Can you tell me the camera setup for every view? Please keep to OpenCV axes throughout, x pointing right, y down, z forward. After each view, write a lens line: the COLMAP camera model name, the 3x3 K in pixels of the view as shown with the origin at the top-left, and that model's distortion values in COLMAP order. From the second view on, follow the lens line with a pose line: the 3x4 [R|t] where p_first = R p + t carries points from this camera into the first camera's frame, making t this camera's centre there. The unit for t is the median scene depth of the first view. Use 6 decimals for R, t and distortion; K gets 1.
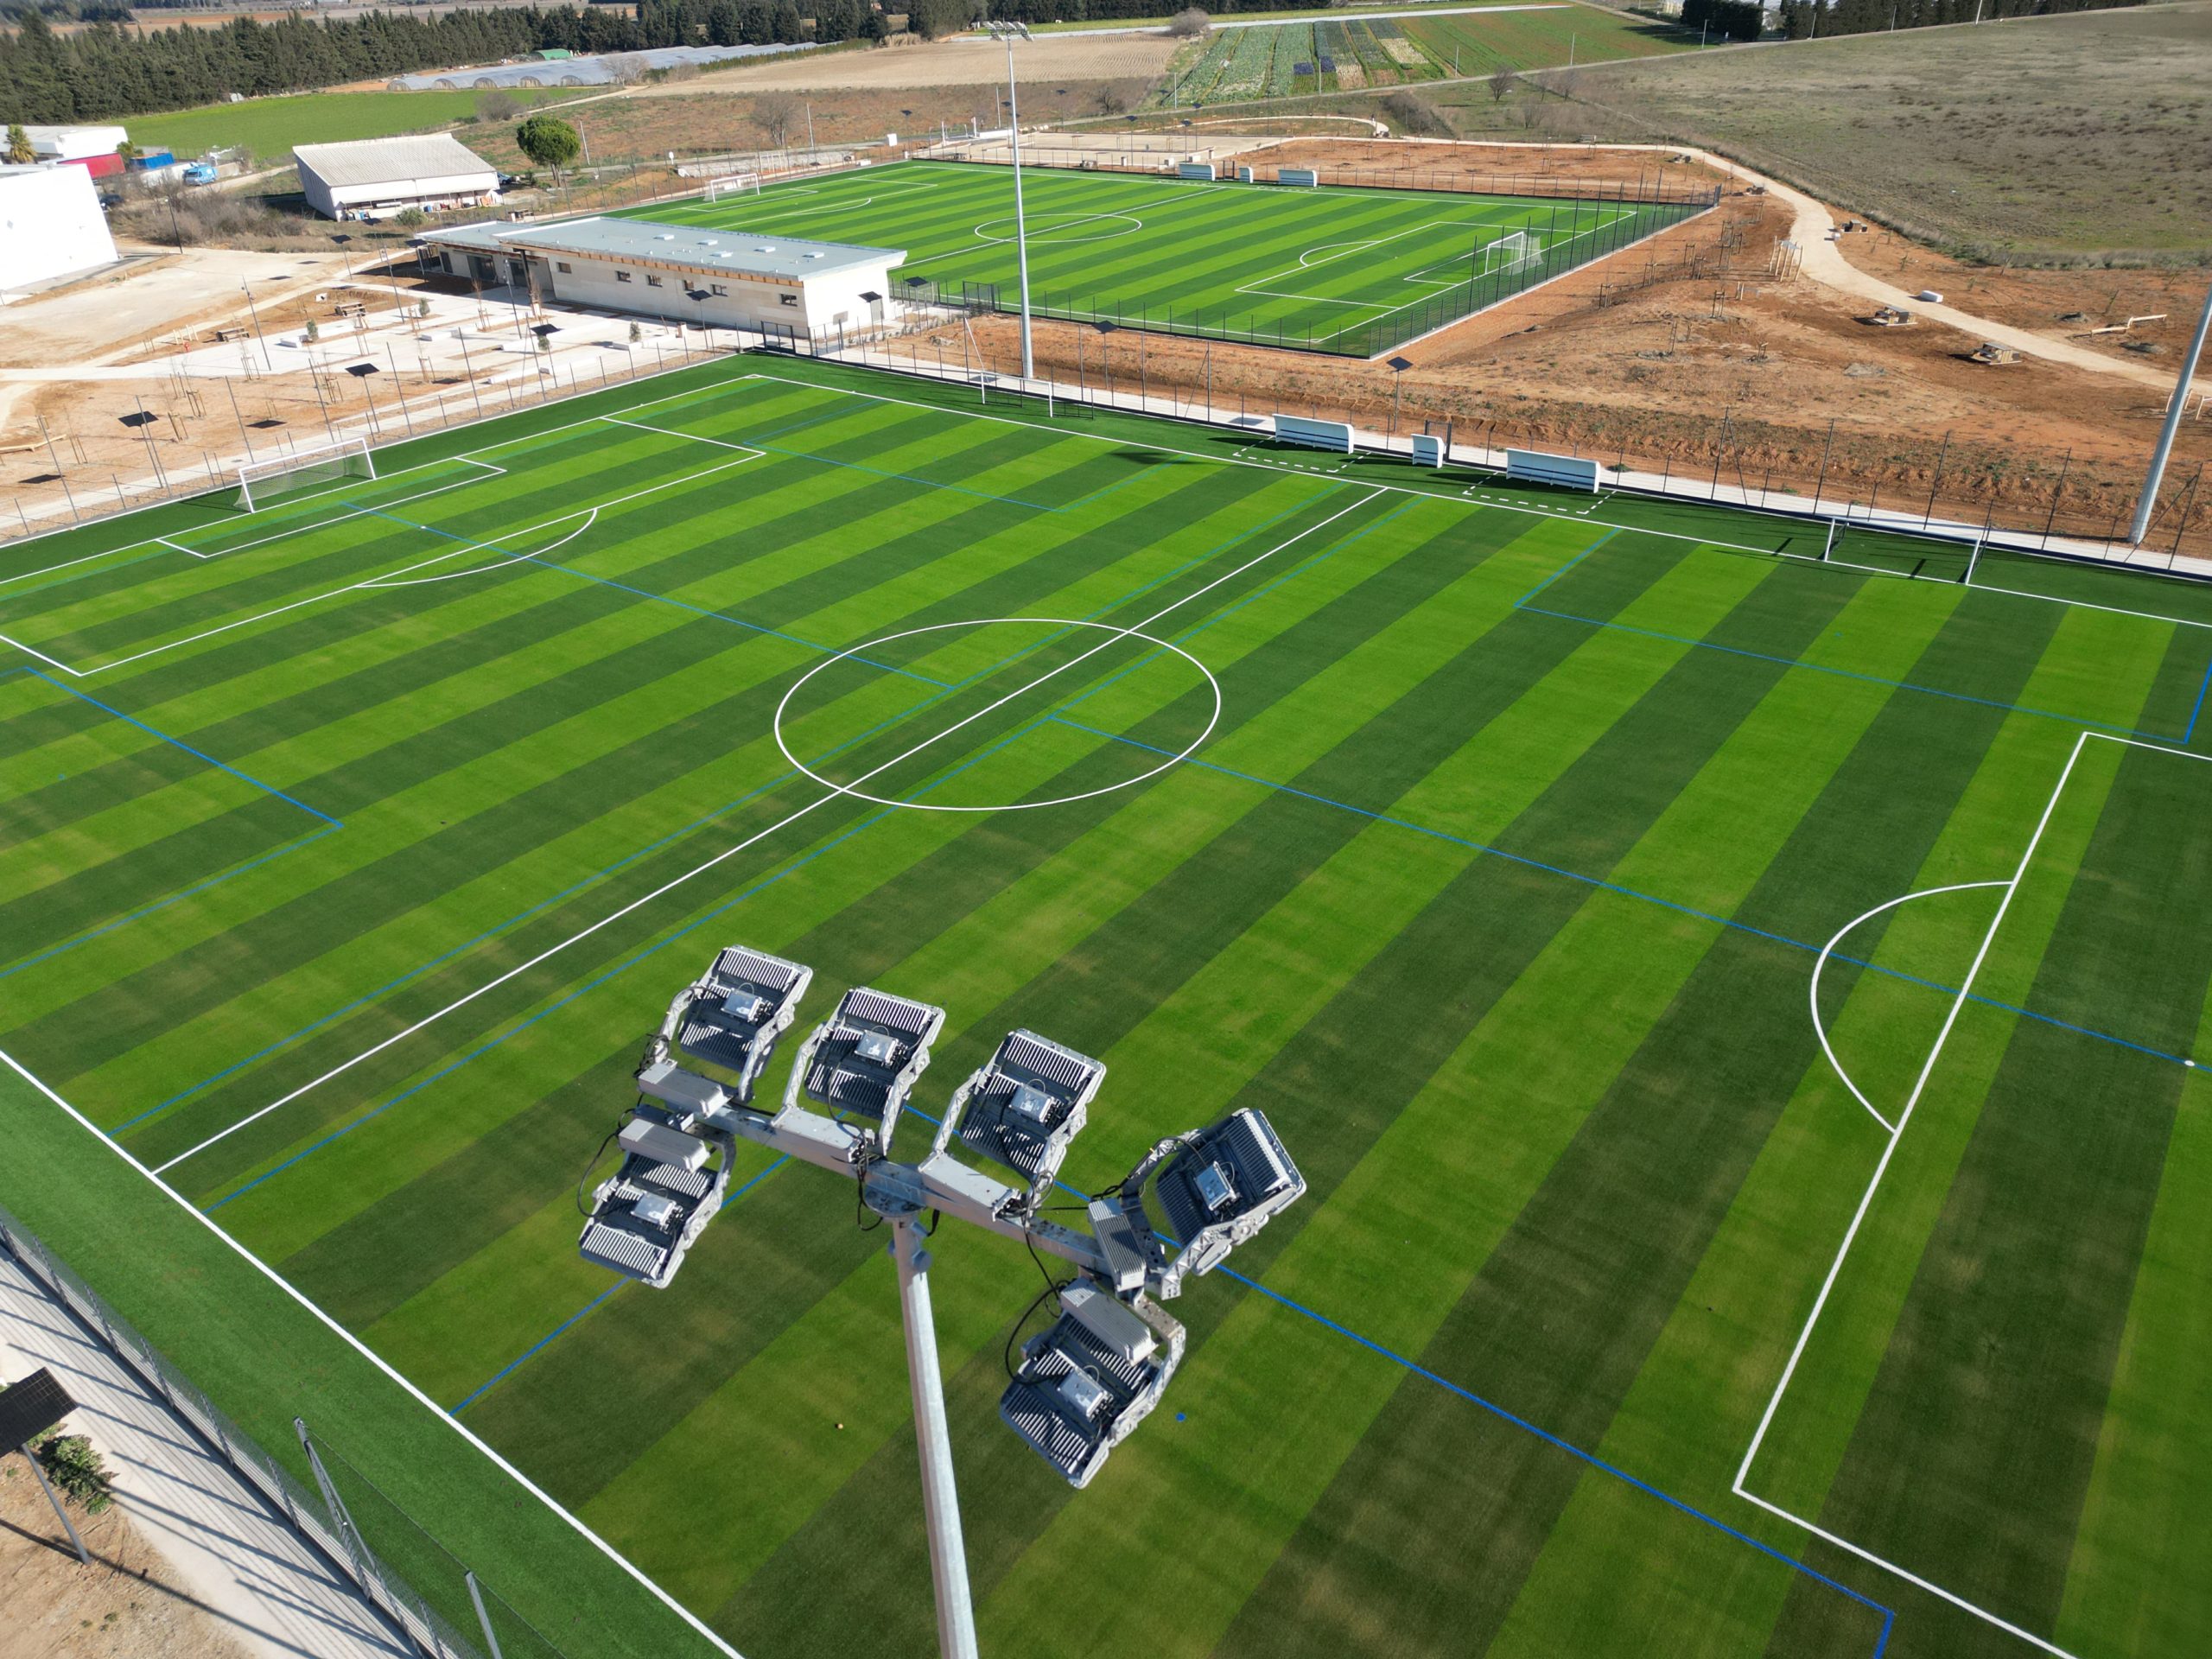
lens RADIAL K [[1539.9, 0, 1109.6], [0, 1539.9, 833.6], [0, 0, 1]] dist [0.057210, -0.037068]
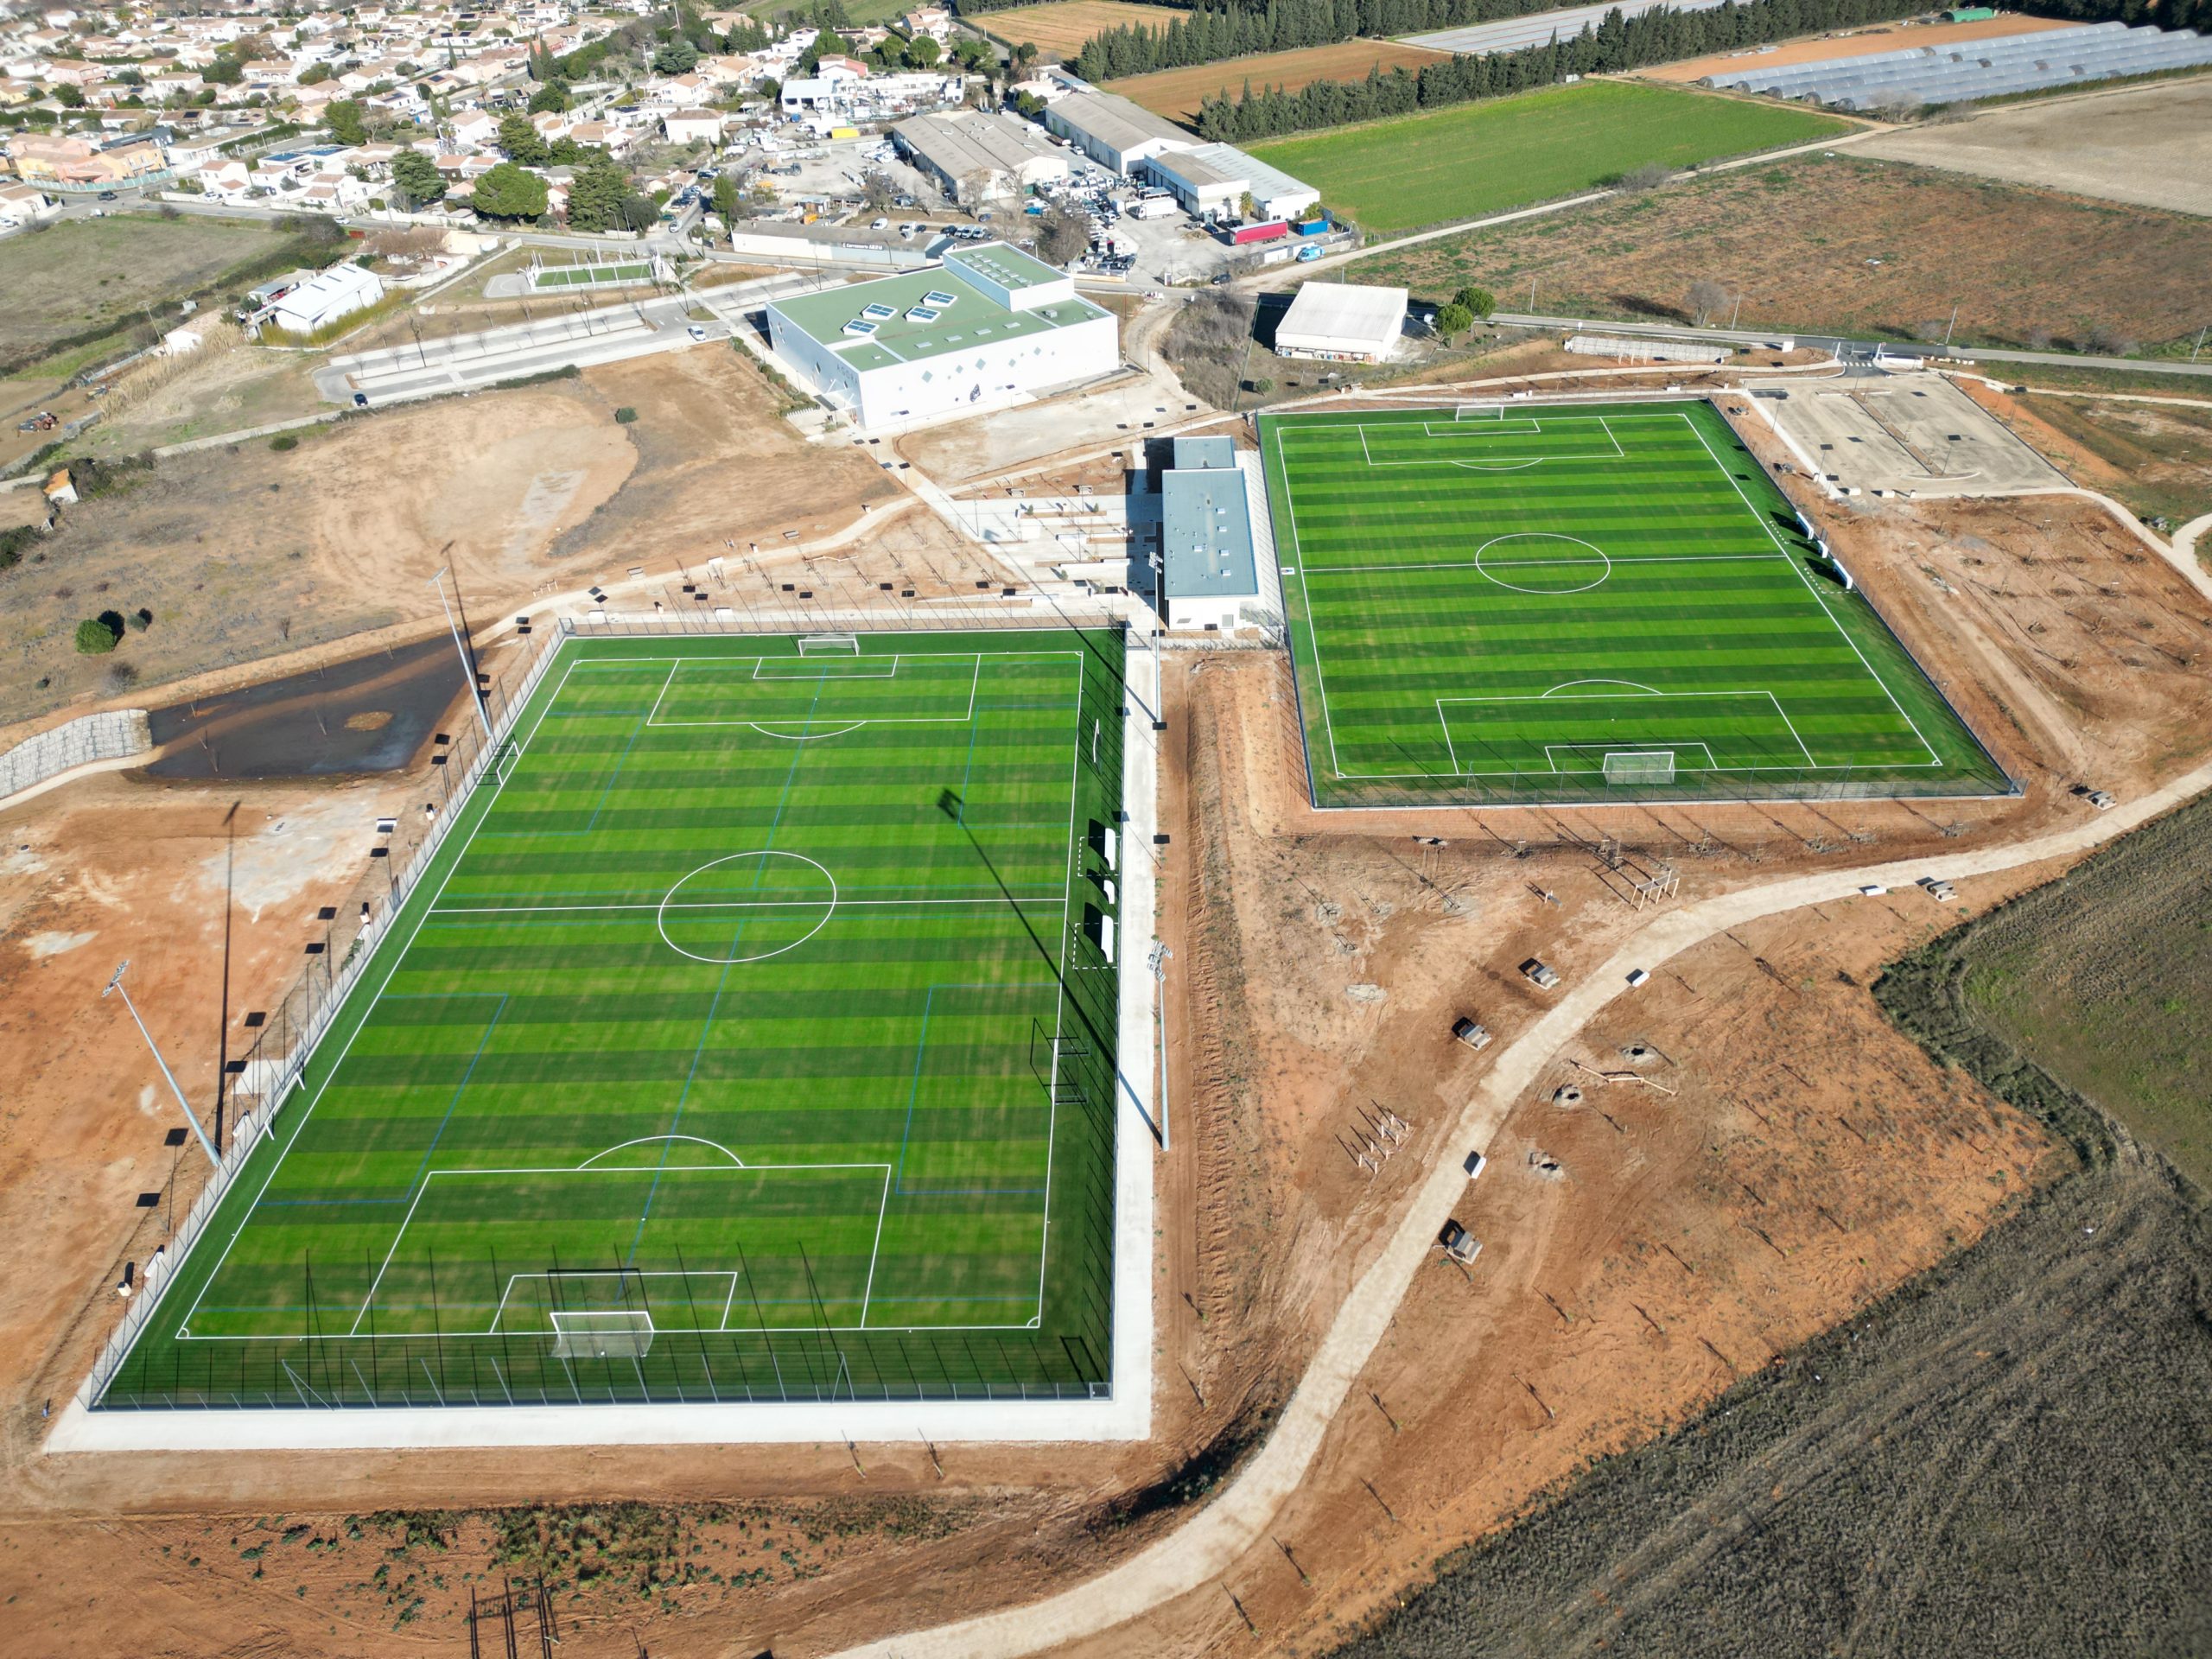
lens RADIAL K [[1539.9, 0, 1105.5], [0, 1539.9, 831.7], [0, 0, 1]] dist [0.057210, -0.037068]
pose [[0.581331, 0.493895, -0.646624, 1.629534], [-0.390228, 0.866578, 0.311072, -1.060899], [0.713987, 0.071495, 0.696499, -0.325097]]
